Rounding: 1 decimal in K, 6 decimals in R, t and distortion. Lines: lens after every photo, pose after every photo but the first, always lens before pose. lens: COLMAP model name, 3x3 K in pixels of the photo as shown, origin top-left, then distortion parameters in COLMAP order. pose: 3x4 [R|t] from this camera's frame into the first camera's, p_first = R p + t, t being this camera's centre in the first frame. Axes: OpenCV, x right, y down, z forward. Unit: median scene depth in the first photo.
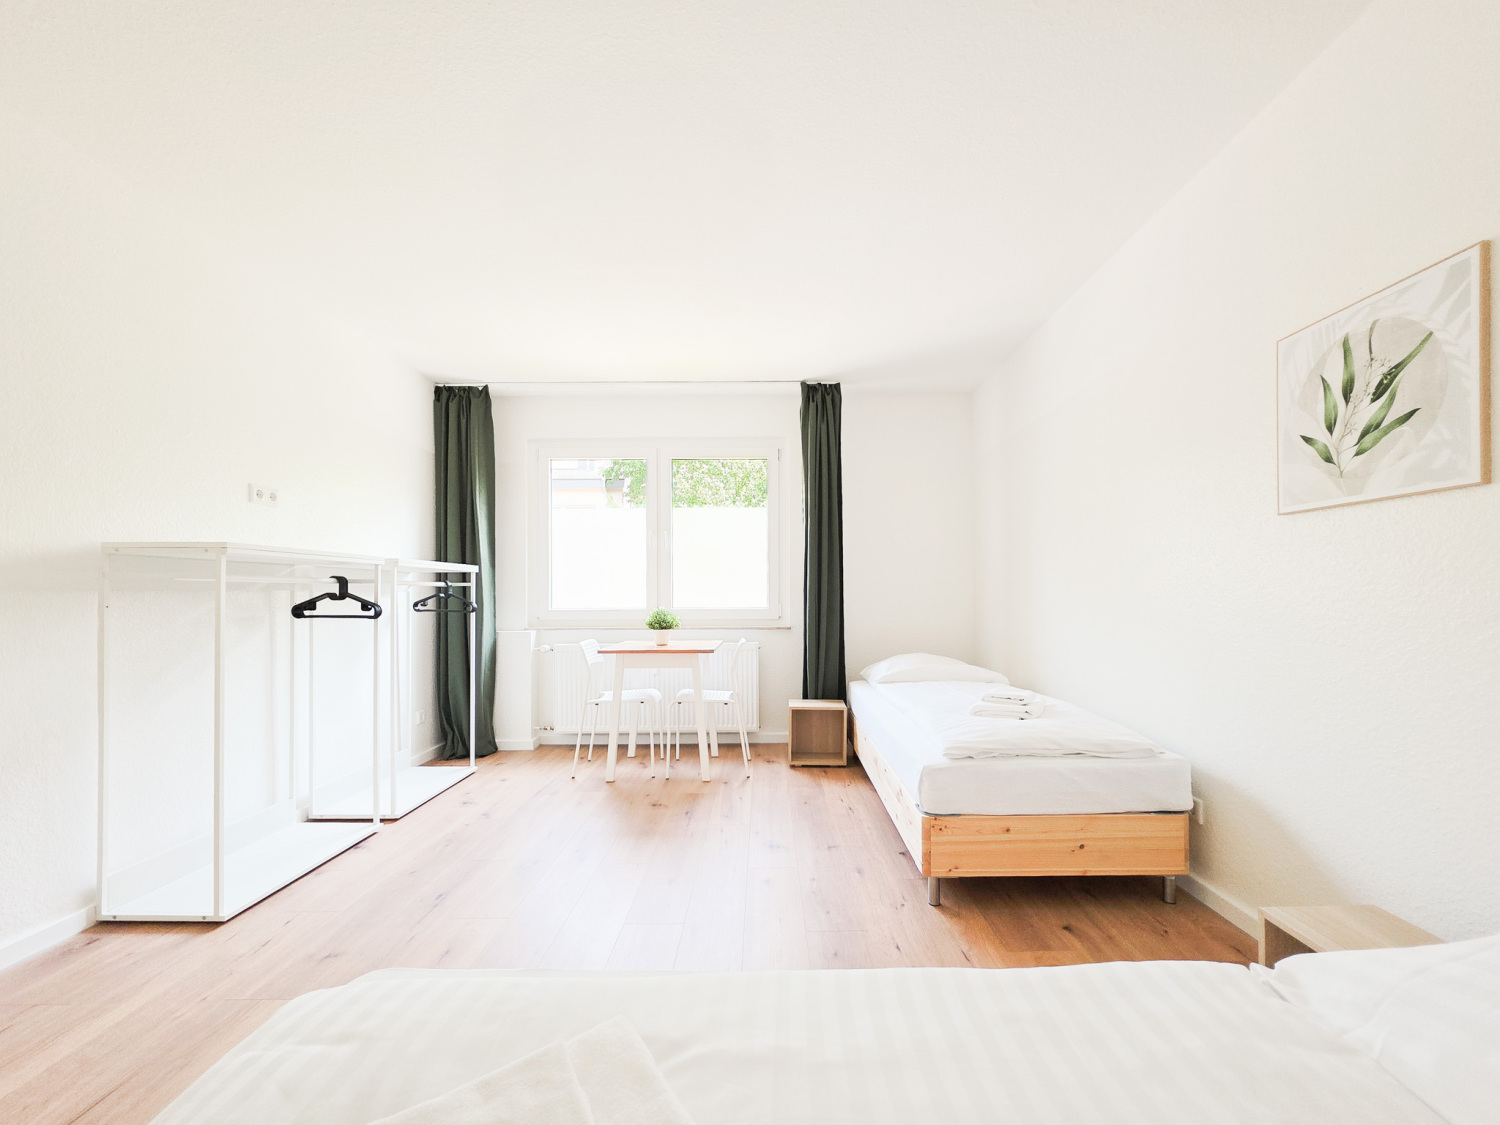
lens RADIAL K [[610.6, 0, 756.0], [0, 610.6, 588.6], [0, 0, 1]] dist [0.000169, -0.000078]
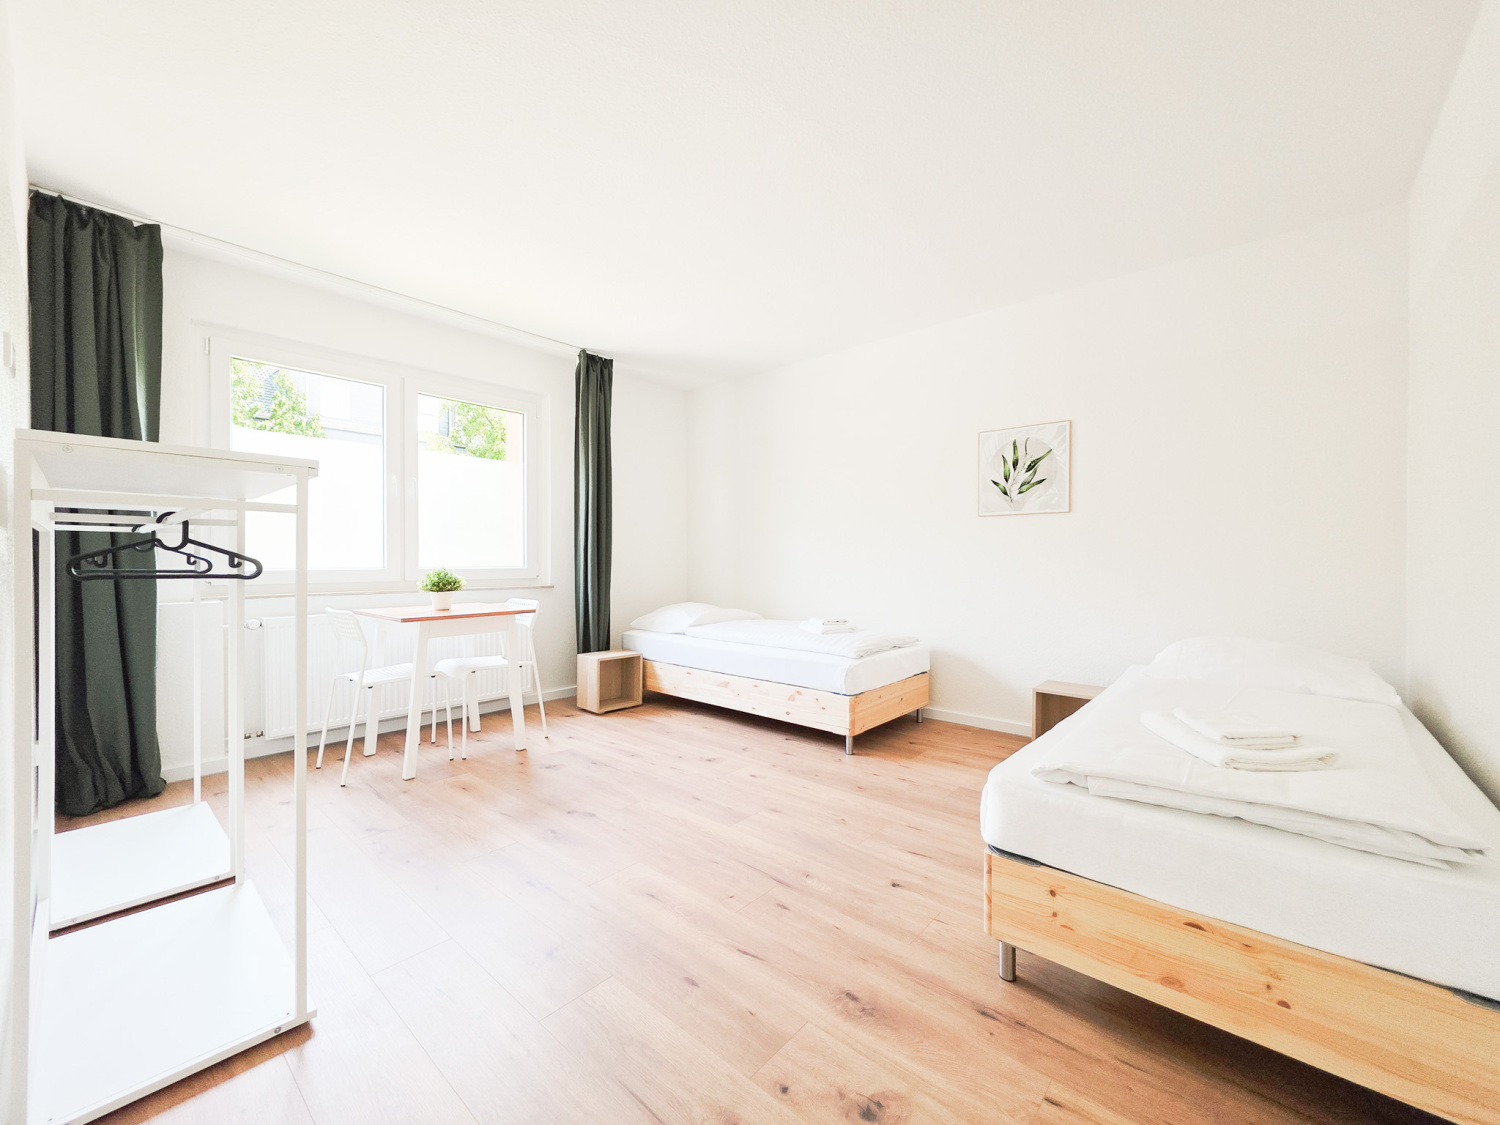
lens RADIAL K [[616.0, 0, 750.0], [0, 616.0, 562.5], [0, 0, 1]] dist [0.001216, 0.000001]
pose [[0.656002, 0.002921, 0.754754, -1.064812], [-0.012144, 0.999904, 0.006685, 0.027232], [-0.754662, -0.013550, 0.655974, 0.180575]]
